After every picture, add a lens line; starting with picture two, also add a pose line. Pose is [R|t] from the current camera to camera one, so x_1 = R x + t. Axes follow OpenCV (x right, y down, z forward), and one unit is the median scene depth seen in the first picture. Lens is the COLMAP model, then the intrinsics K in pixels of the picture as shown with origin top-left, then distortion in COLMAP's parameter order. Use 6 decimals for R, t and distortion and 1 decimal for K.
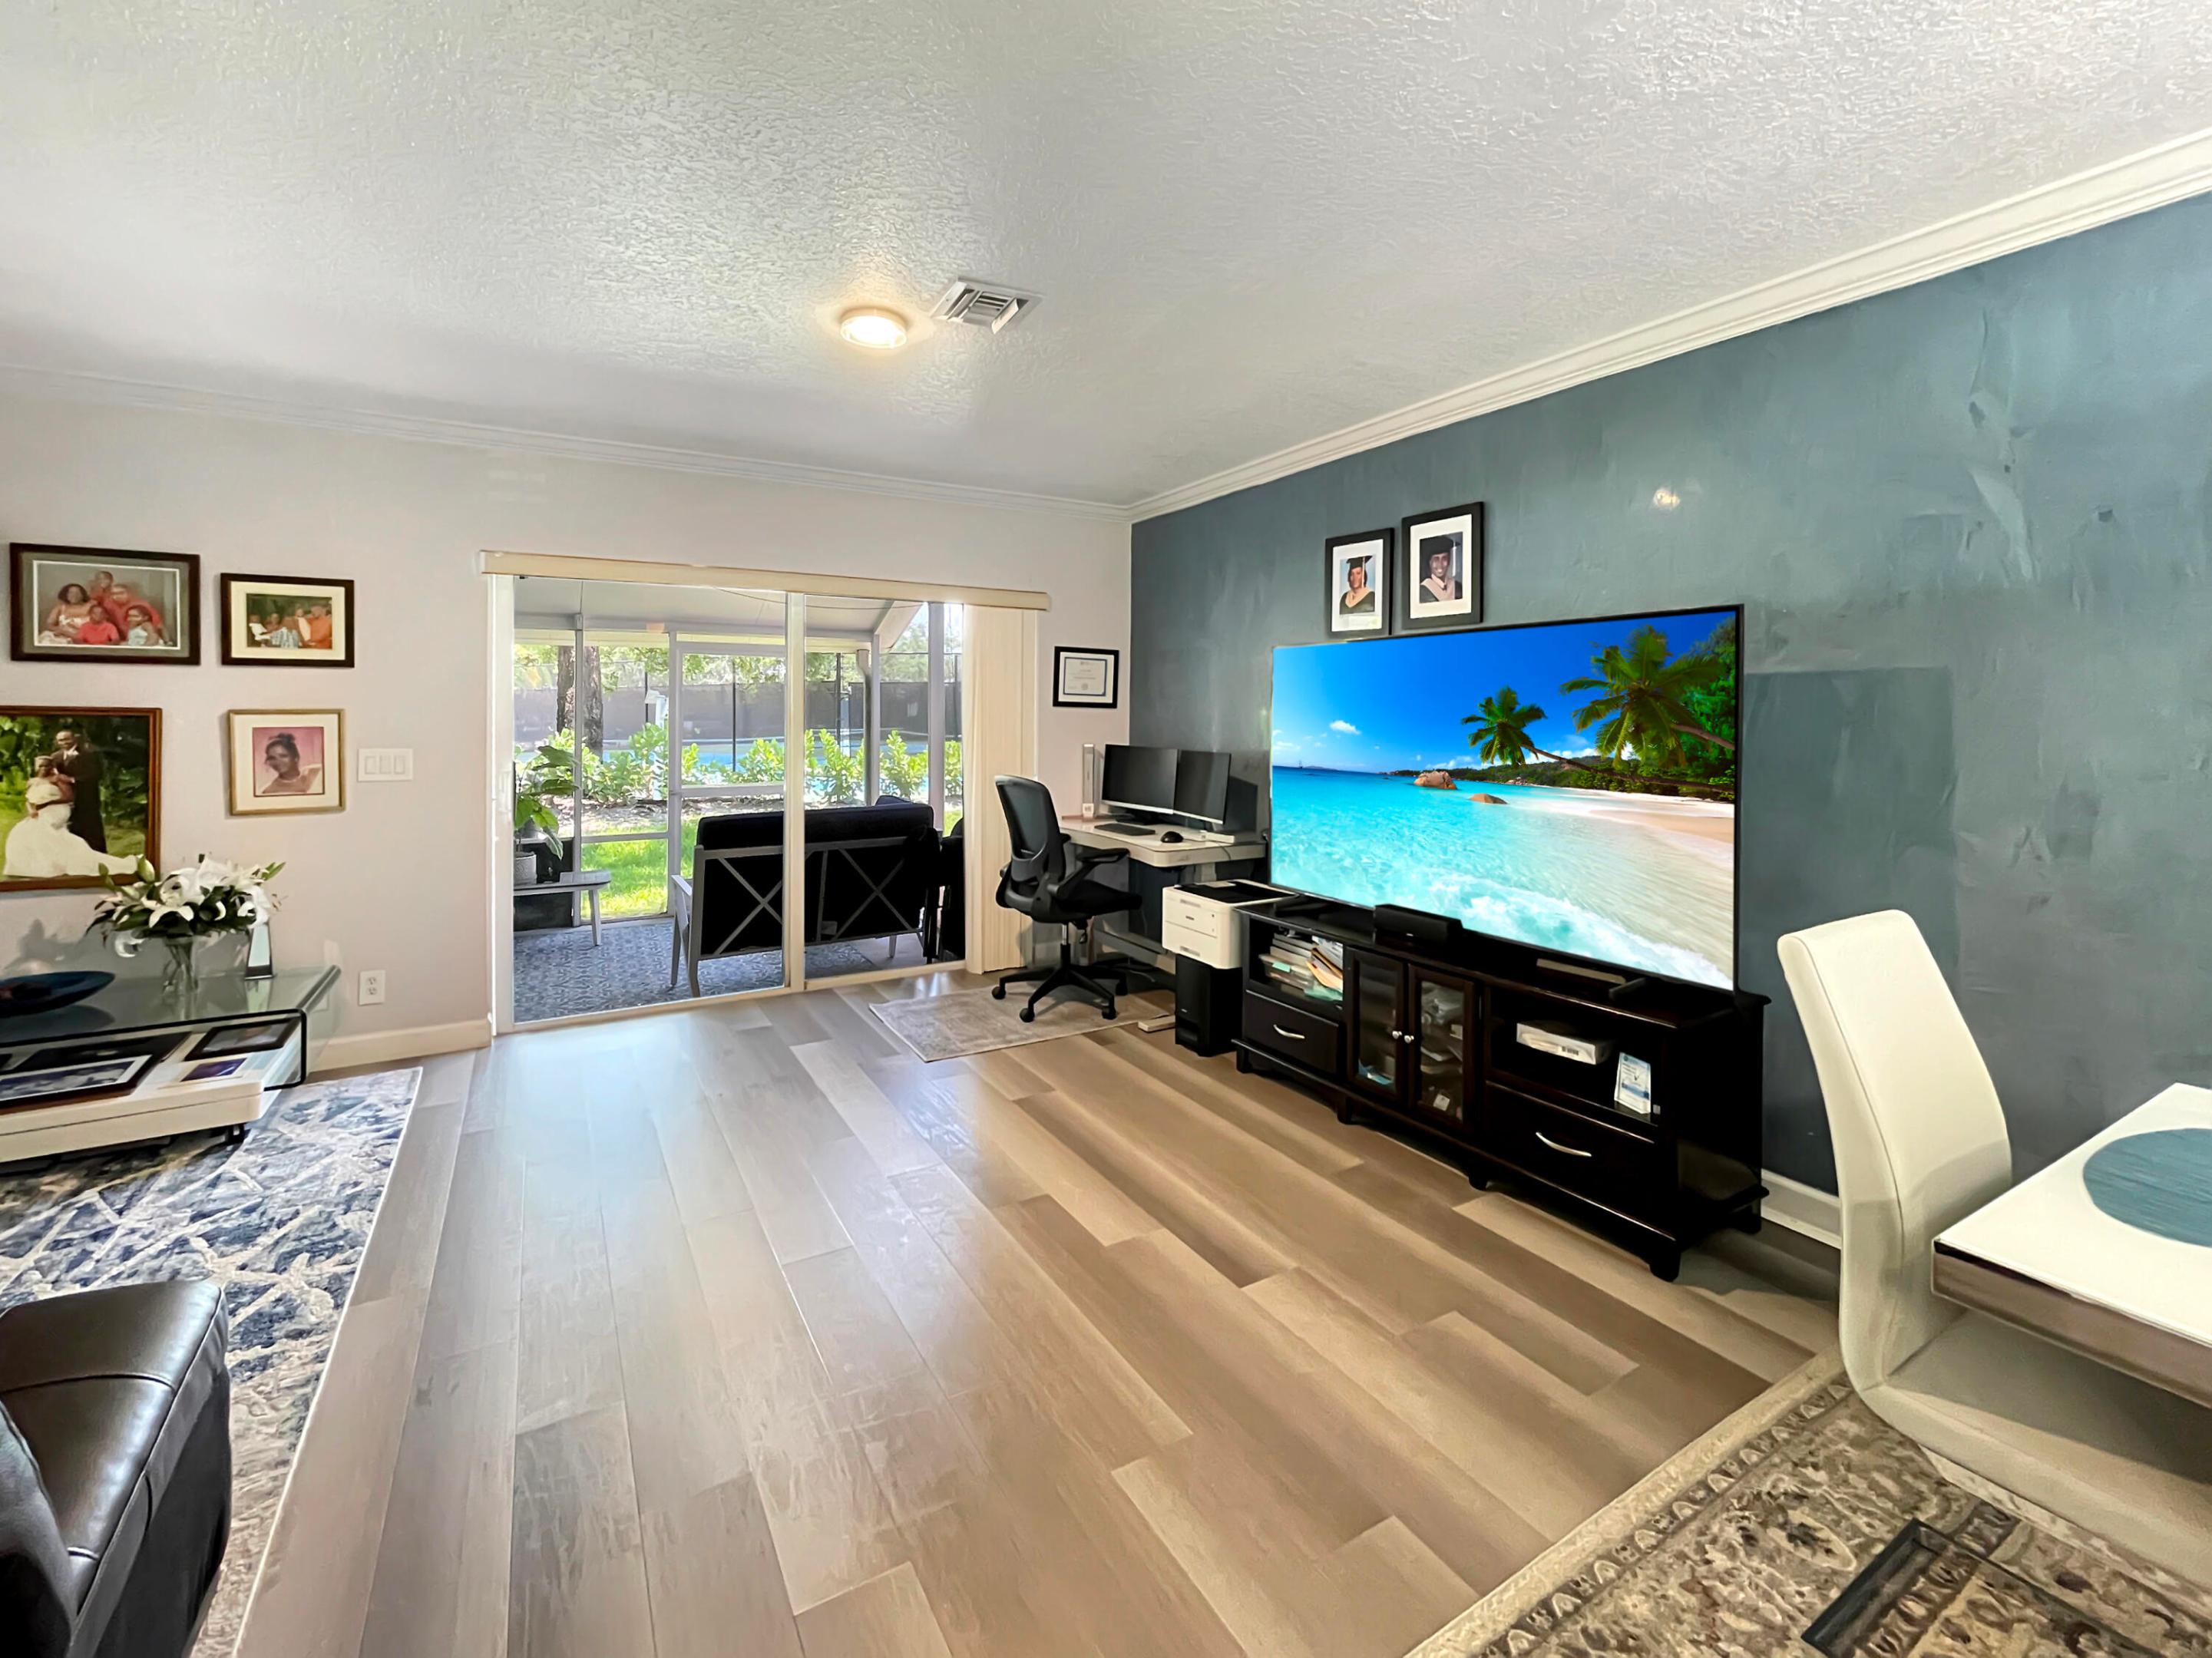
lens RADIAL K [[925.2, 0, 1108.8], [0, 925.2, 693.4], [0, 0, 1]] dist [-0.001043, -0.000584]
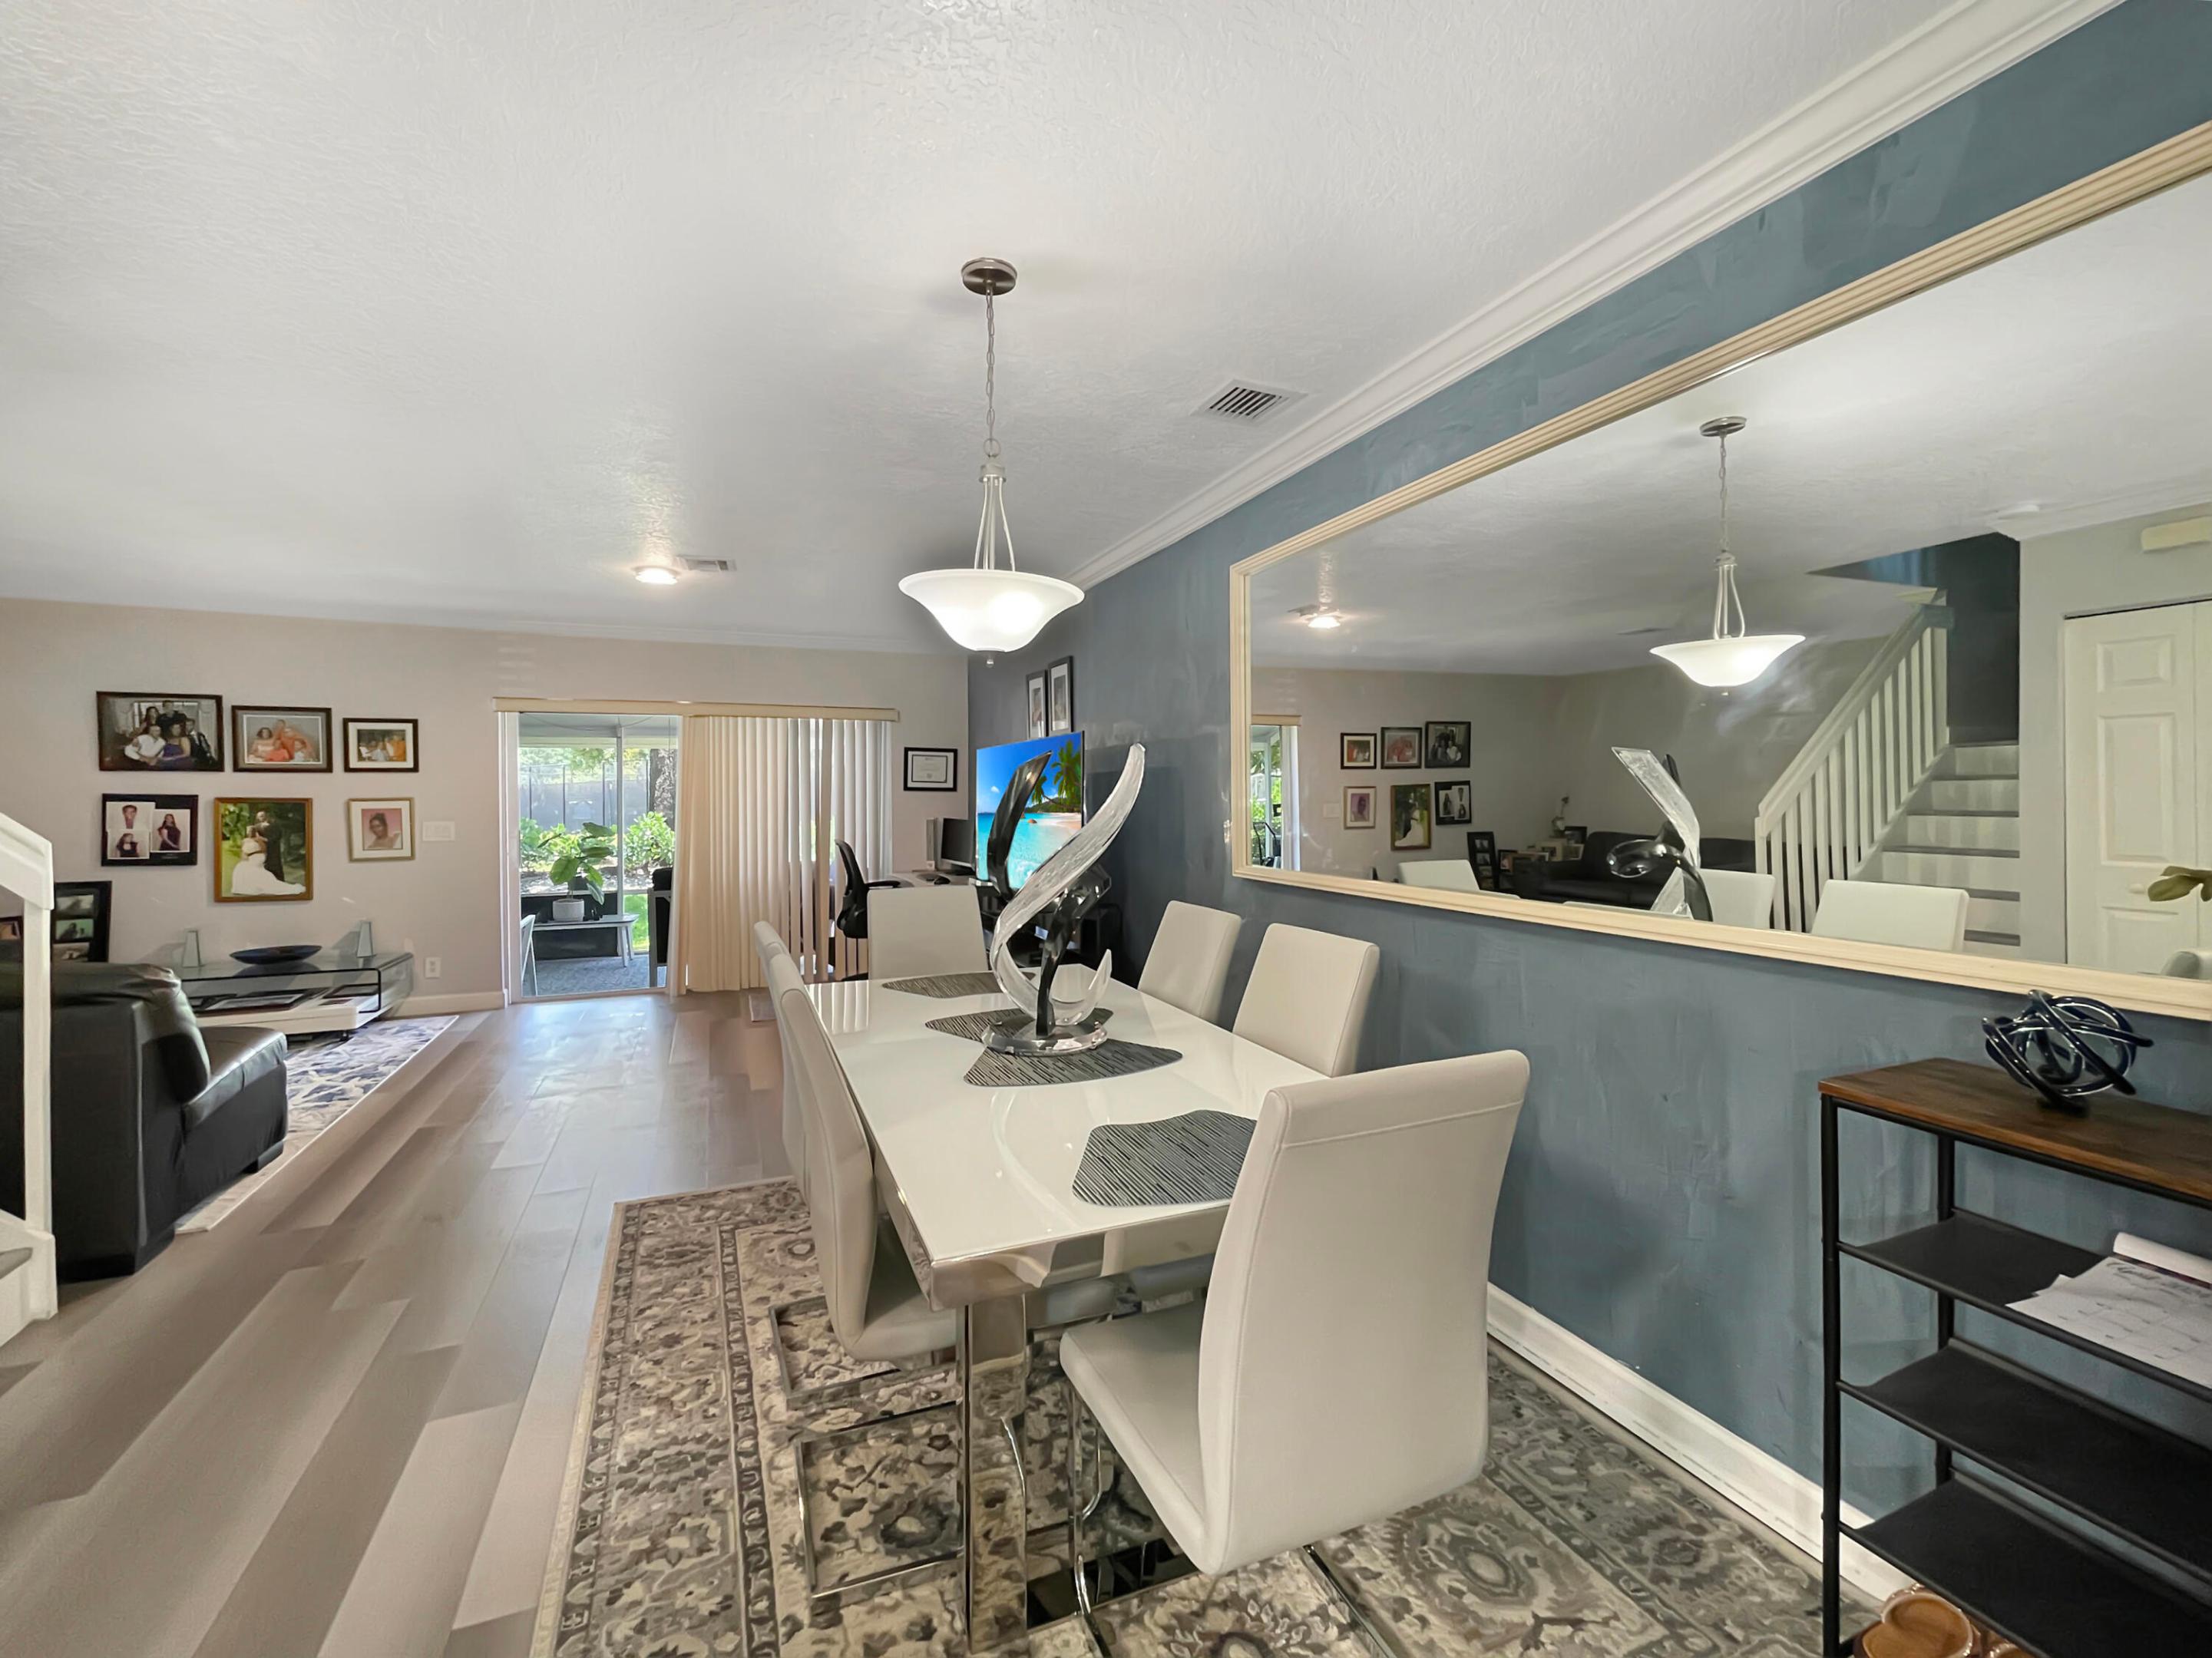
lens RADIAL K [[899.2, 0, 1098.3], [0, 899.2, 780.5], [0, 0, 1]] dist [-0.000596, -0.000173]
pose [[0.990992, -0.011163, -0.133452, 0.626086], [0.012066, 0.999909, 0.005959, -0.008806], [0.133374, -0.007516, 0.991037, -0.446281]]
